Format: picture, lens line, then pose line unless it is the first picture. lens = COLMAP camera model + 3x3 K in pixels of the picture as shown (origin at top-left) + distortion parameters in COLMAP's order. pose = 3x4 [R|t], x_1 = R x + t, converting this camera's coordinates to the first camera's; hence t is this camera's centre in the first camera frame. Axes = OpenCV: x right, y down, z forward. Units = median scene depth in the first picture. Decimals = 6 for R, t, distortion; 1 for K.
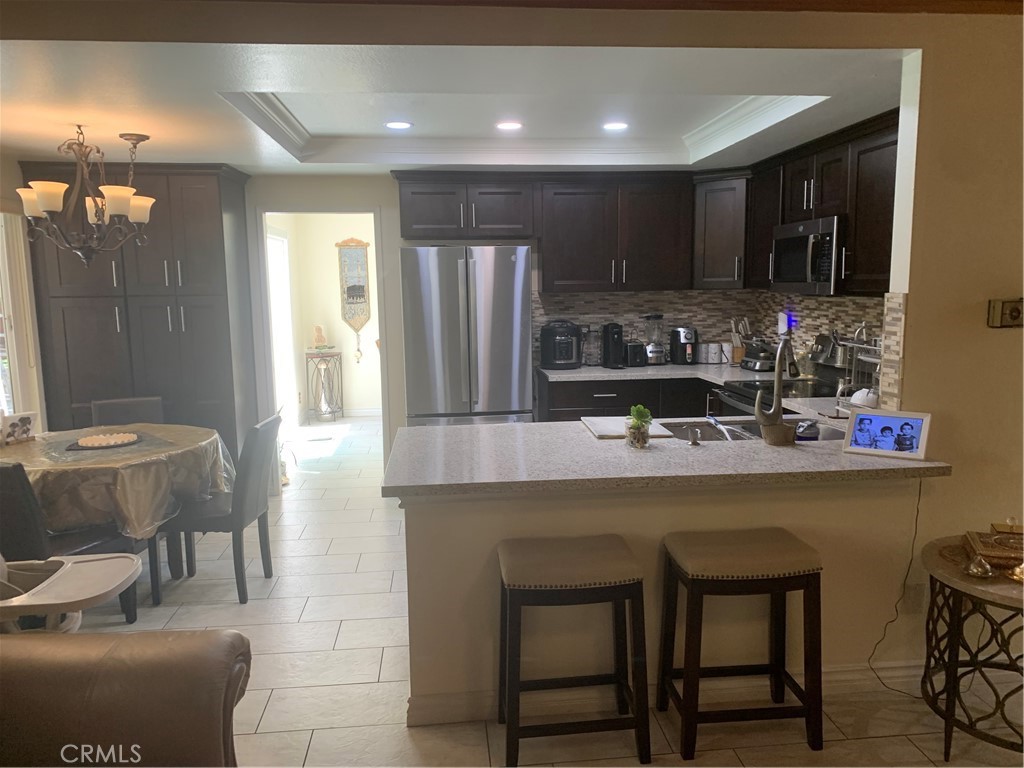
lens RADIAL K [[786.5, 0, 514.8], [0, 786.5, 386.2], [0, 0, 1]] dist [0.006102, -0.017254]
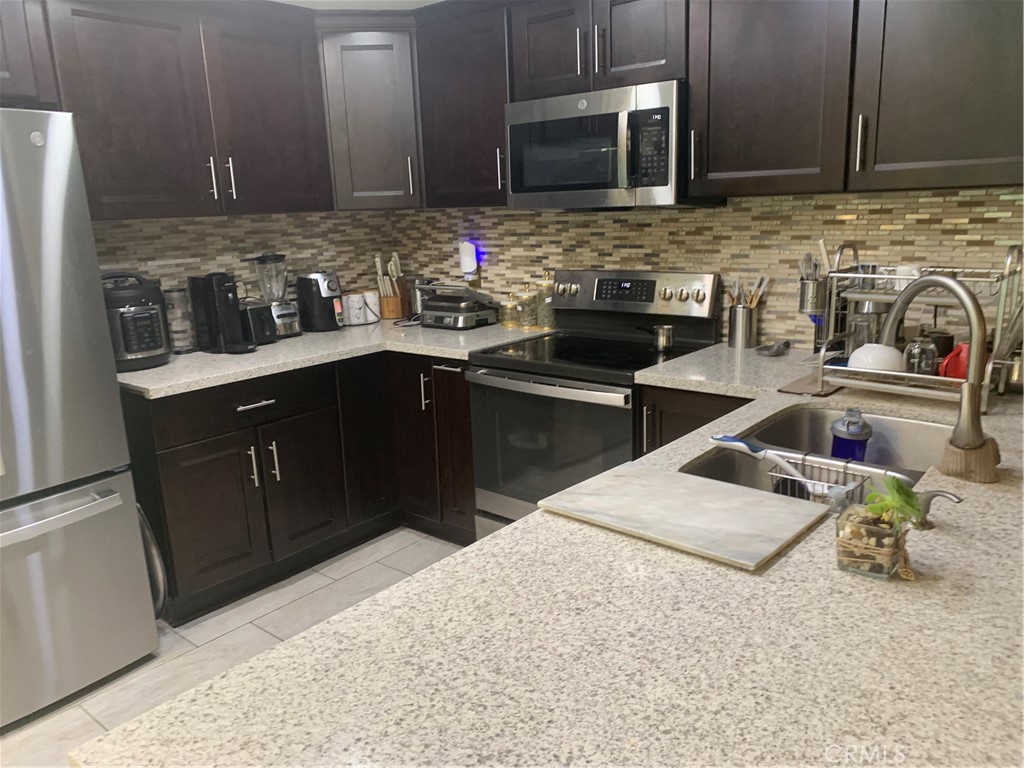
lens RADIAL K [[786.5, 0, 510.6], [0, 786.5, 385.4], [0, 0, 1]] dist [0.006102, -0.017254]
pose [[0.711932, -0.161429, 0.683442, -0.122387], [0.110911, 0.986853, 0.117561, -0.042993], [-0.693434, -0.007894, 0.720476, 0.444988]]
